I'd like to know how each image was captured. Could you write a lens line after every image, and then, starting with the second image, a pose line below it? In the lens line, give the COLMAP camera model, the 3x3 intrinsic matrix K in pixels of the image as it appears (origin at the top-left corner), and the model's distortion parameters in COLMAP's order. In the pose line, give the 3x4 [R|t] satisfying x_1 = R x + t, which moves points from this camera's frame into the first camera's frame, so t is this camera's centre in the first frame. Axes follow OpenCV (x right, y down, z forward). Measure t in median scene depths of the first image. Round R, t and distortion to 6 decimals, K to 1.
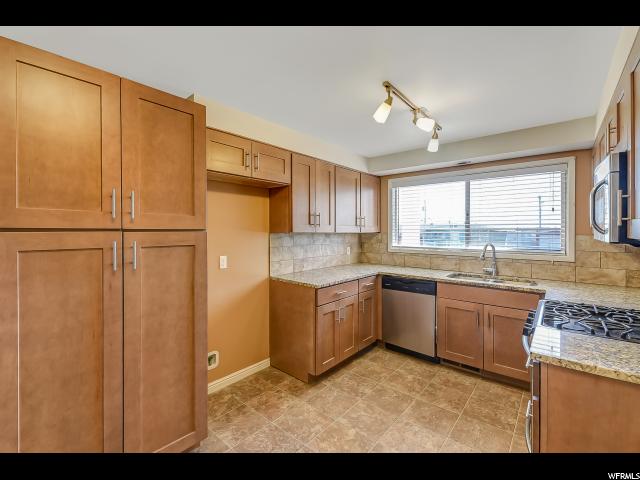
lens RADIAL K [[285.8, 0, 316.7], [0, 285.8, 235.7], [0, 0, 1]] dist [-0.007936, 0.001087]
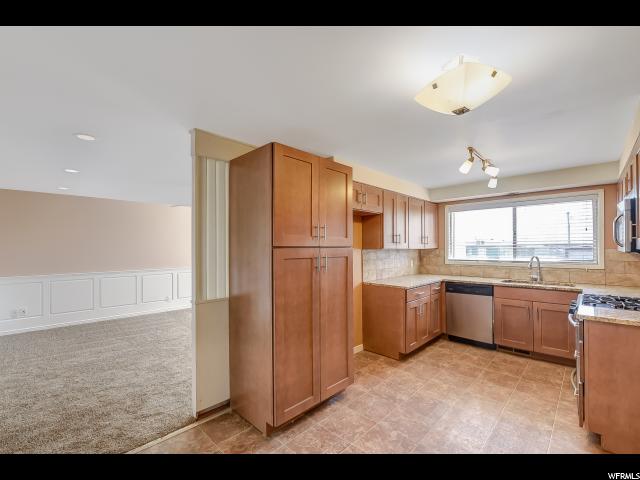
lens RADIAL K [[285.8, 0, 318.1], [0, 285.8, 249.3], [0, 0, 1]] dist [-0.007936, 0.001087]
pose [[0.998262, -0.008305, -0.058338, -0.322522], [0.007441, 0.999860, -0.015013, 0.009770], [0.058454, 0.014553, 0.998184, -0.370292]]
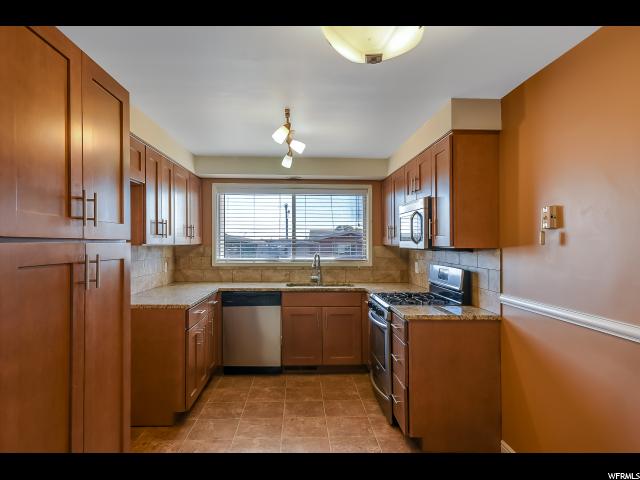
lens RADIAL K [[410.1, 0, 314.0], [0, 410.1, 245.6], [0, 0, 1]] dist [0.033893, -0.000054]
pose [[0.722801, -0.003866, 0.691045, -0.554922], [0.011970, 0.999904, -0.006926, 0.006448], [-0.690952, 0.013278, 0.722778, -0.160816]]
